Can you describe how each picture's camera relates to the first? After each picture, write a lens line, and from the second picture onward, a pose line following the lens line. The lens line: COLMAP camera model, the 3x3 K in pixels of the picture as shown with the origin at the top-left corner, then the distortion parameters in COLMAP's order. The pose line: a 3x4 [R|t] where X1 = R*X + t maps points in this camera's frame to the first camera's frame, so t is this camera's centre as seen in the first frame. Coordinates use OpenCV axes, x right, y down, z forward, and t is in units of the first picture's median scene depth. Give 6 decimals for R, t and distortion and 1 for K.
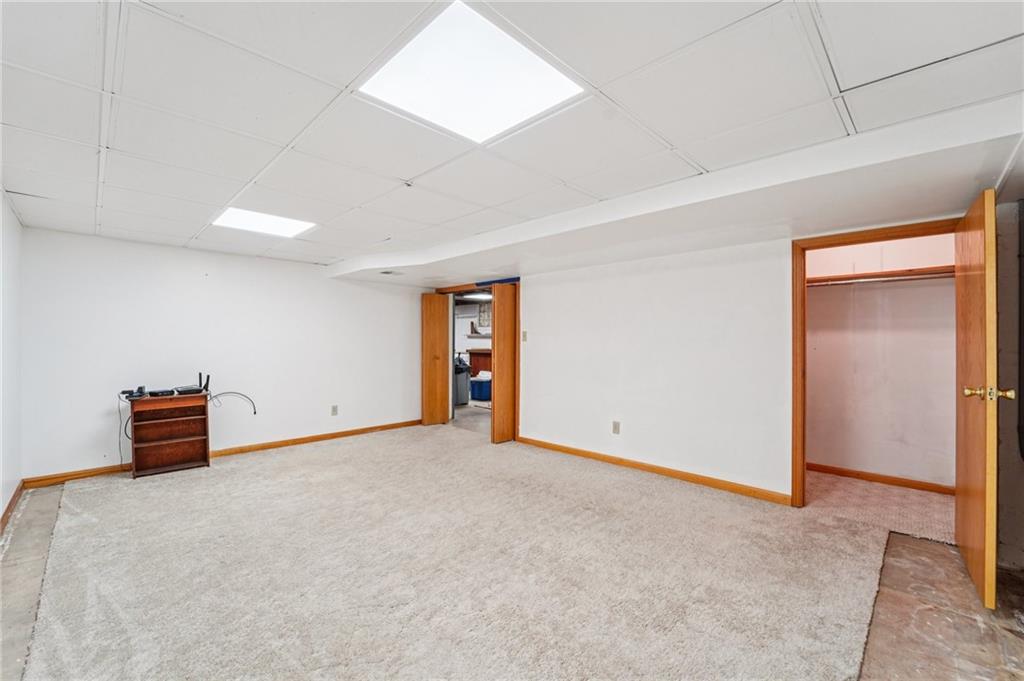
lens RADIAL K [[421.1, 0, 516.4], [0, 421.1, 336.4], [0, 0, 1]] dist [-0.022841, 0.000506]
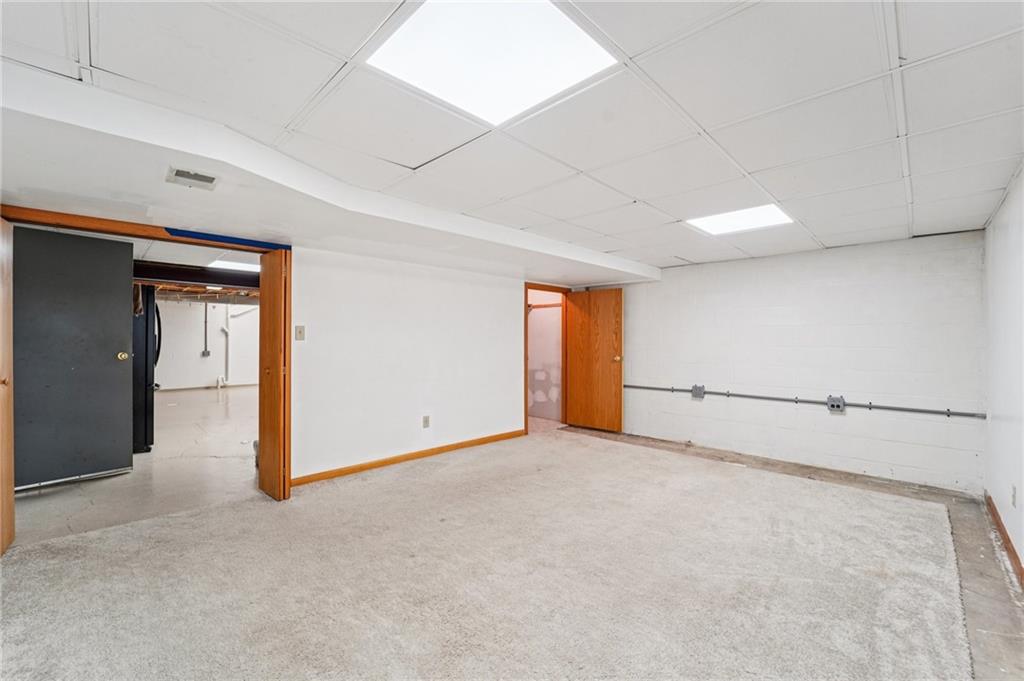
lens RADIAL K [[421.1, 0, 508.8], [0, 421.1, 336.7], [0, 0, 1]] dist [-0.022841, 0.000506]
pose [[0.019521, 0.002616, 0.999806, -0.705145], [-0.015988, 0.999870, -0.002304, 0.002344], [-0.999682, -0.015940, 0.019560, 0.672124]]
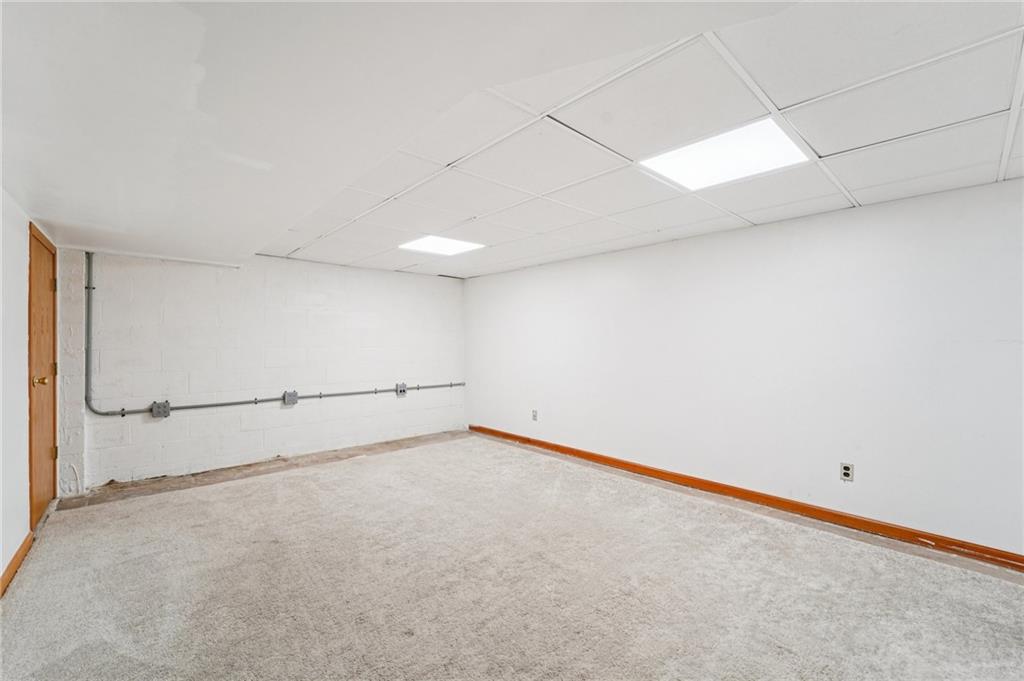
lens RADIAL K [[421.1, 0, 505.6], [0, 421.1, 342.3], [0, 0, 1]] dist [-0.022841, 0.000506]
pose [[-0.997663, -0.000414, 0.068331, -0.230282], [-0.001361, 0.999904, -0.013809, 0.014165], [-0.068319, -0.013870, -0.997567, 1.113801]]
